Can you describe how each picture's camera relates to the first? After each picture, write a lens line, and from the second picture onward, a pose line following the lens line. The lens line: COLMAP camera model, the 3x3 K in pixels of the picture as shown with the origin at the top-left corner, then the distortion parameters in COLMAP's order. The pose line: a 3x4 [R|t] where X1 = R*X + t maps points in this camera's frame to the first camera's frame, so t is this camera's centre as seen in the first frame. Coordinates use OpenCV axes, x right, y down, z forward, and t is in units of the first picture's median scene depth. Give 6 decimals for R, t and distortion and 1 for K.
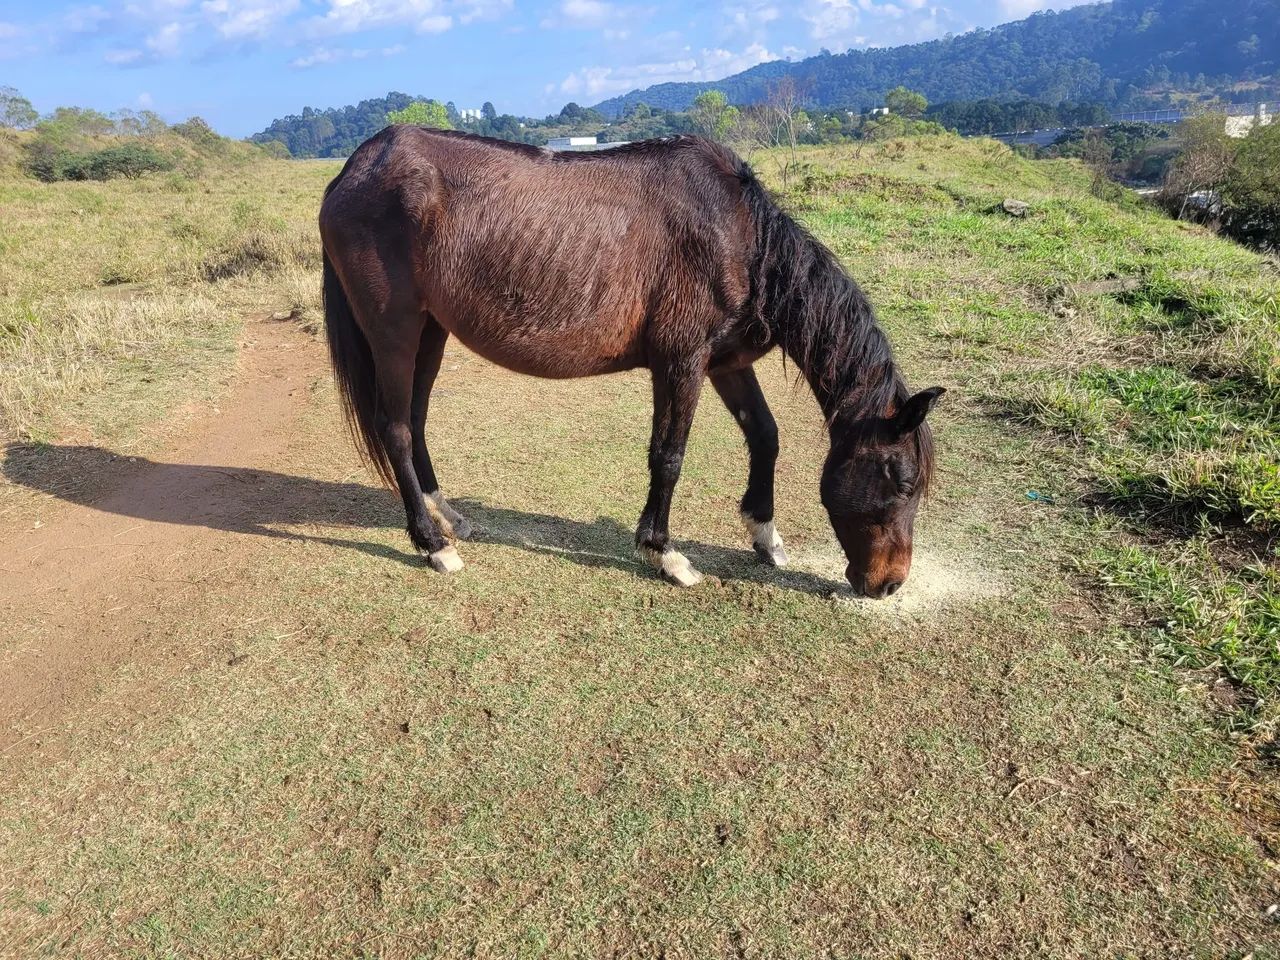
lens RADIAL K [[1021.6, 0, 601.9], [0, 1021.6, 481.0], [0, 0, 1]] dist [0.058280, -0.061394]
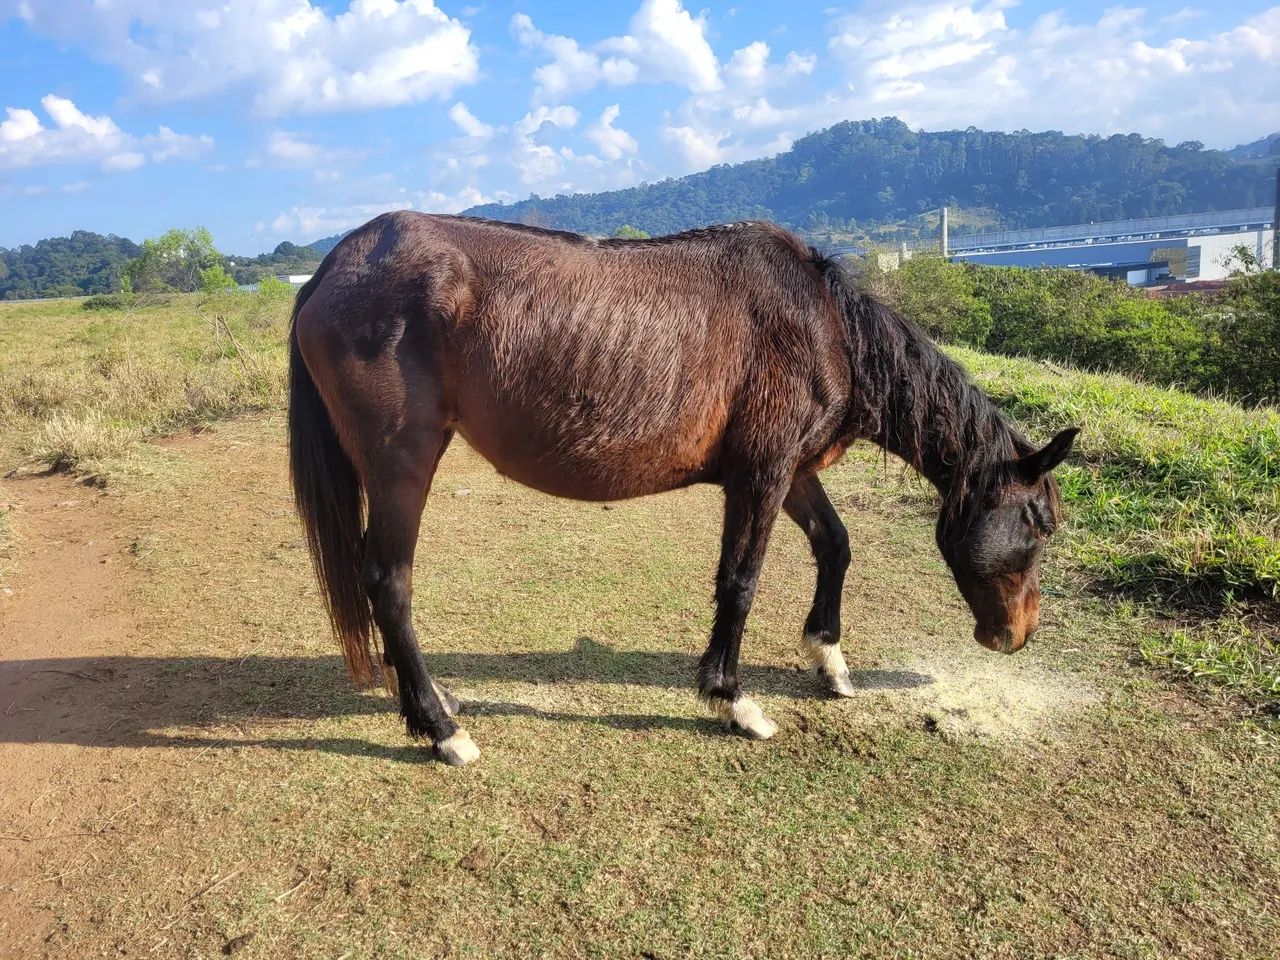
lens RADIAL K [[1021.6, 0, 601.9], [0, 1021.6, 481.0], [0, 0, 1]] dist [0.058280, -0.061394]
pose [[0.955187, -0.068966, 0.287855, -0.135973], [0.106008, 0.987678, -0.115131, -0.010833], [-0.276368, 0.140487, 0.950728, 0.108780]]
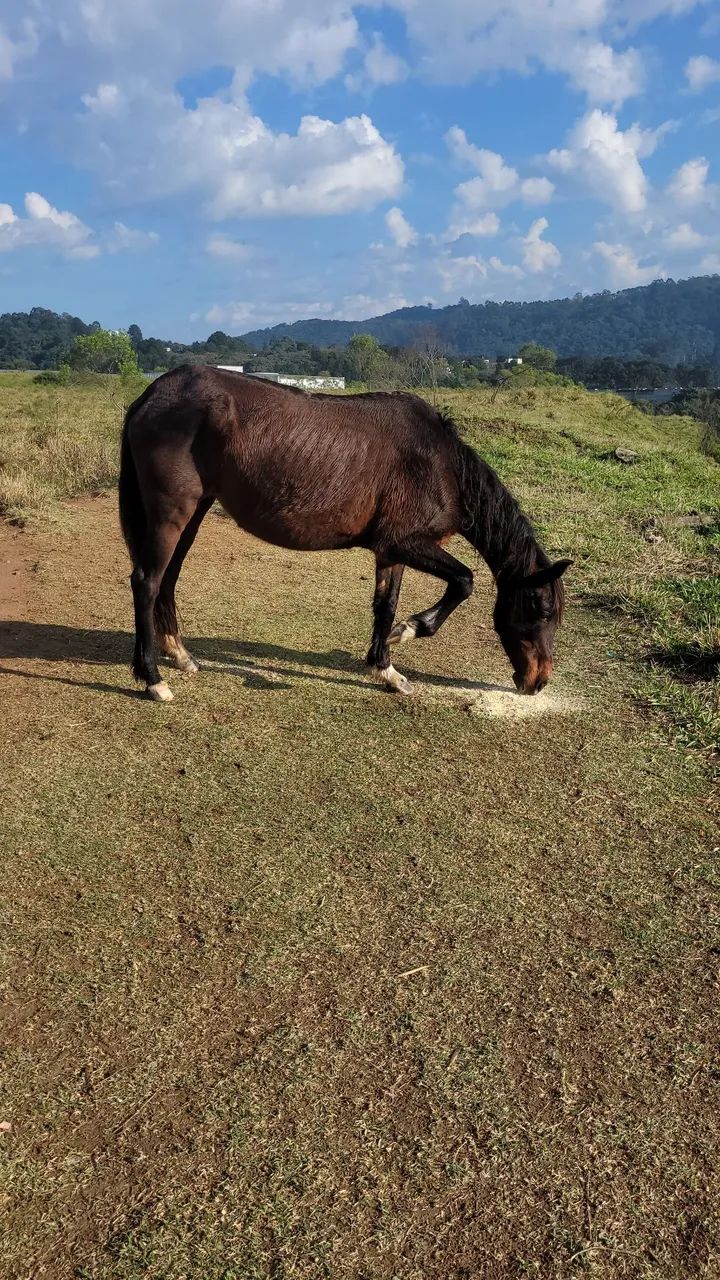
lens RADIAL K [[1096.6, 0, 360.0], [0, 1096.6, 640.0], [0, 0, 1]] dist [0.054951, -0.003523]
pose [[0.991596, 0.034876, 0.124587, -0.057277], [-0.024826, 0.996379, -0.081322, 0.070314], [-0.126972, 0.077546, 0.988870, -0.239112]]
